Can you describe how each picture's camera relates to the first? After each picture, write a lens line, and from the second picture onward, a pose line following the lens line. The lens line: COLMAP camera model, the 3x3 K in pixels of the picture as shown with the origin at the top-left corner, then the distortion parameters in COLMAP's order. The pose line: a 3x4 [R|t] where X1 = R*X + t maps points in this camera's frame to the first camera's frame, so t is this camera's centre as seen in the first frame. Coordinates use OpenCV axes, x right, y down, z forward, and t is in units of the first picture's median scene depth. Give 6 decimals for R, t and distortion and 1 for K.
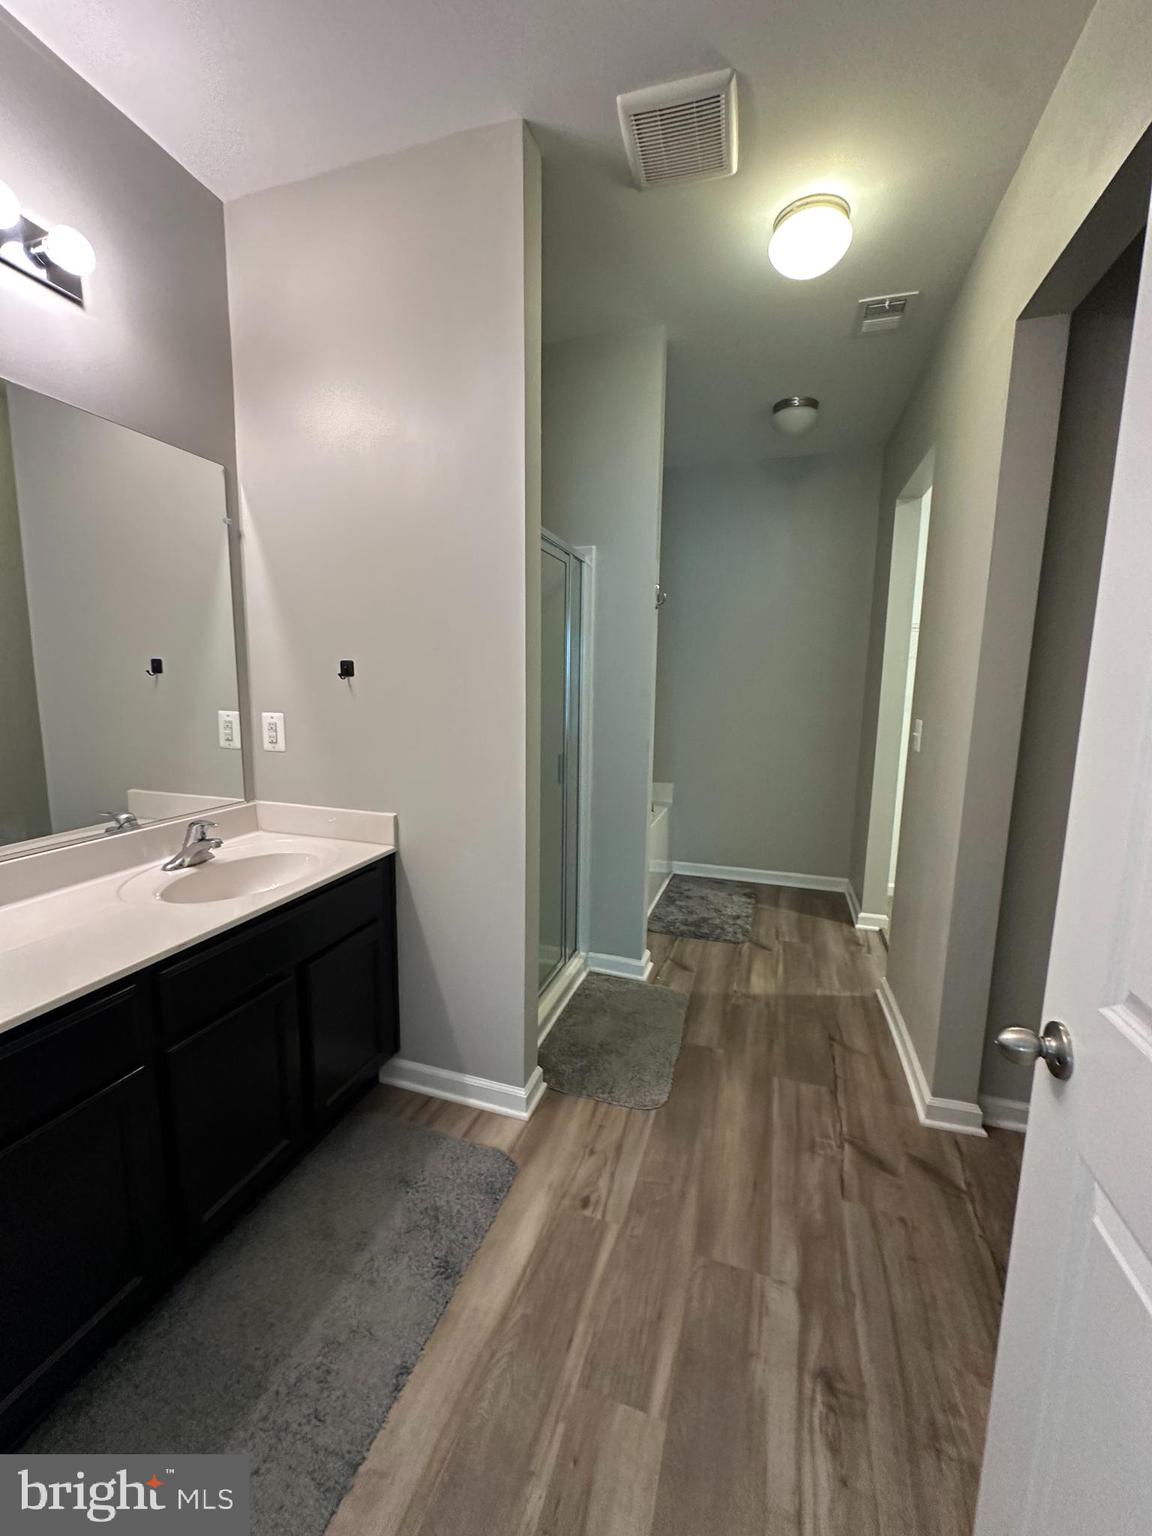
lens RADIAL K [[611.0, 0, 576.0], [0, 611.0, 768.0], [0, 0, 1]] dist [-0.003684, -0.000144]
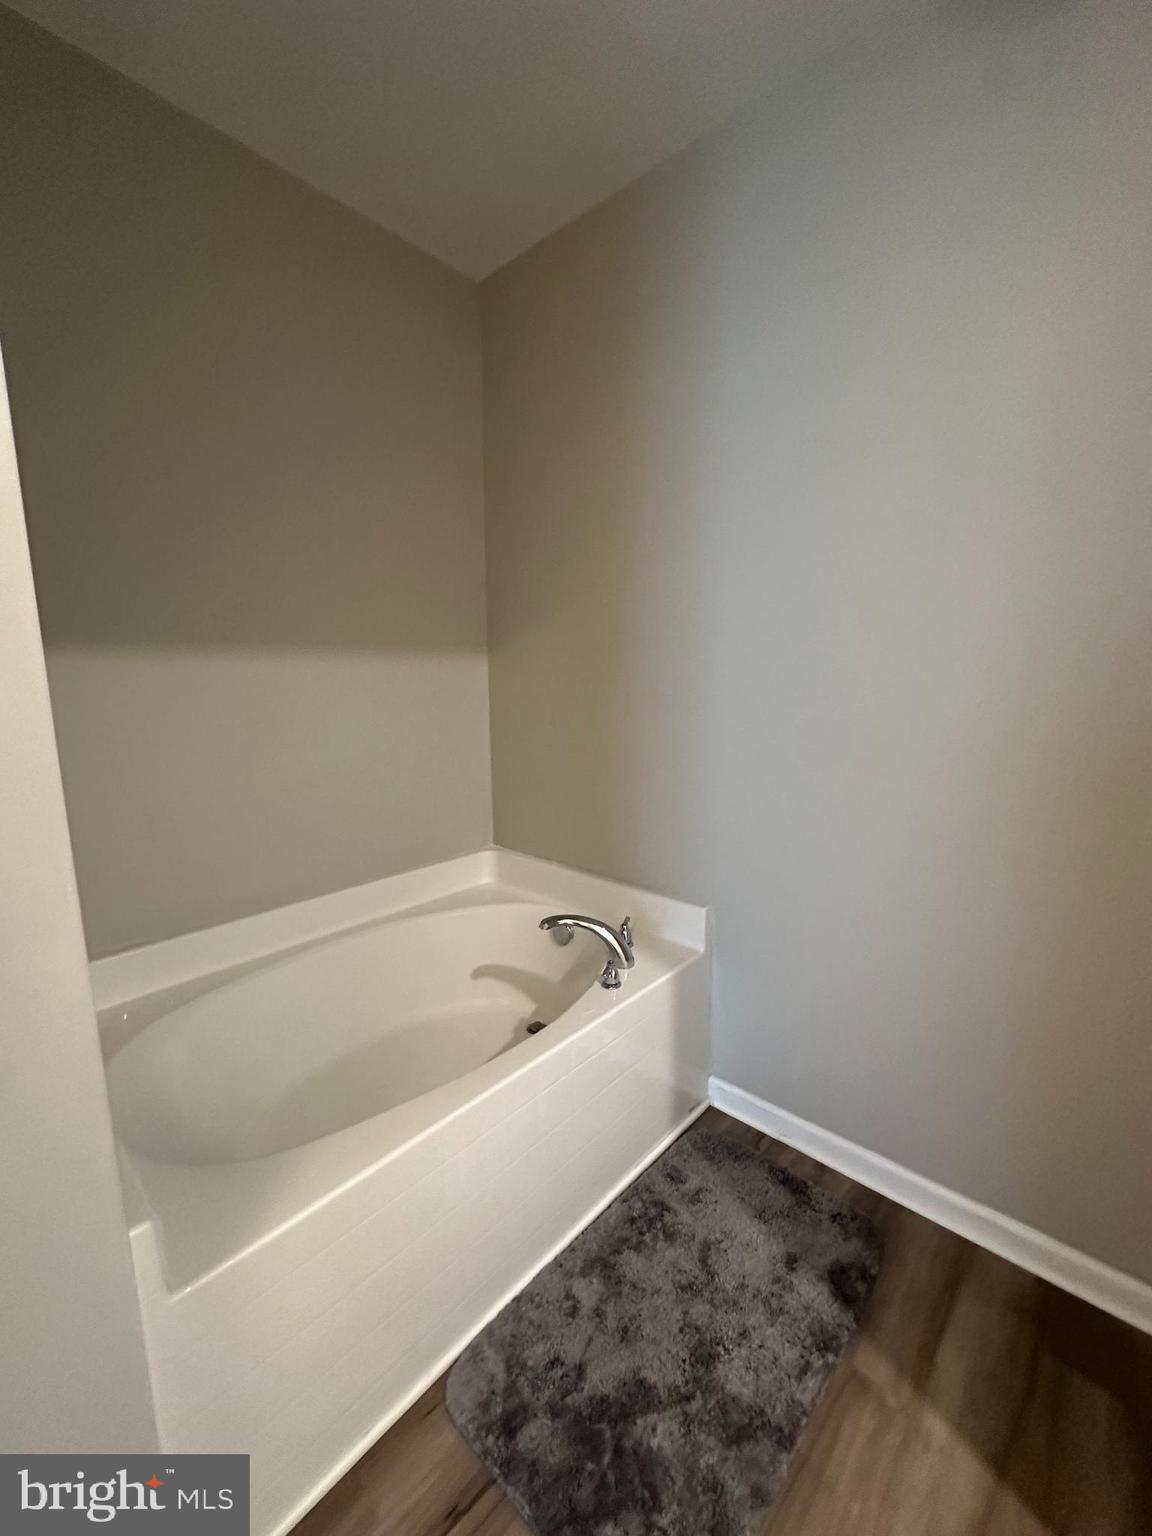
lens RADIAL K [[611.0, 0, 576.0], [0, 611.0, 768.0], [0, 0, 1]] dist [-0.003684, -0.000144]
pose [[0.915485, 0.039025, -0.400455, 0.271110], [-0.038166, 0.999220, 0.010123, -0.085265], [0.400538, 0.006016, 0.916261, 0.621370]]
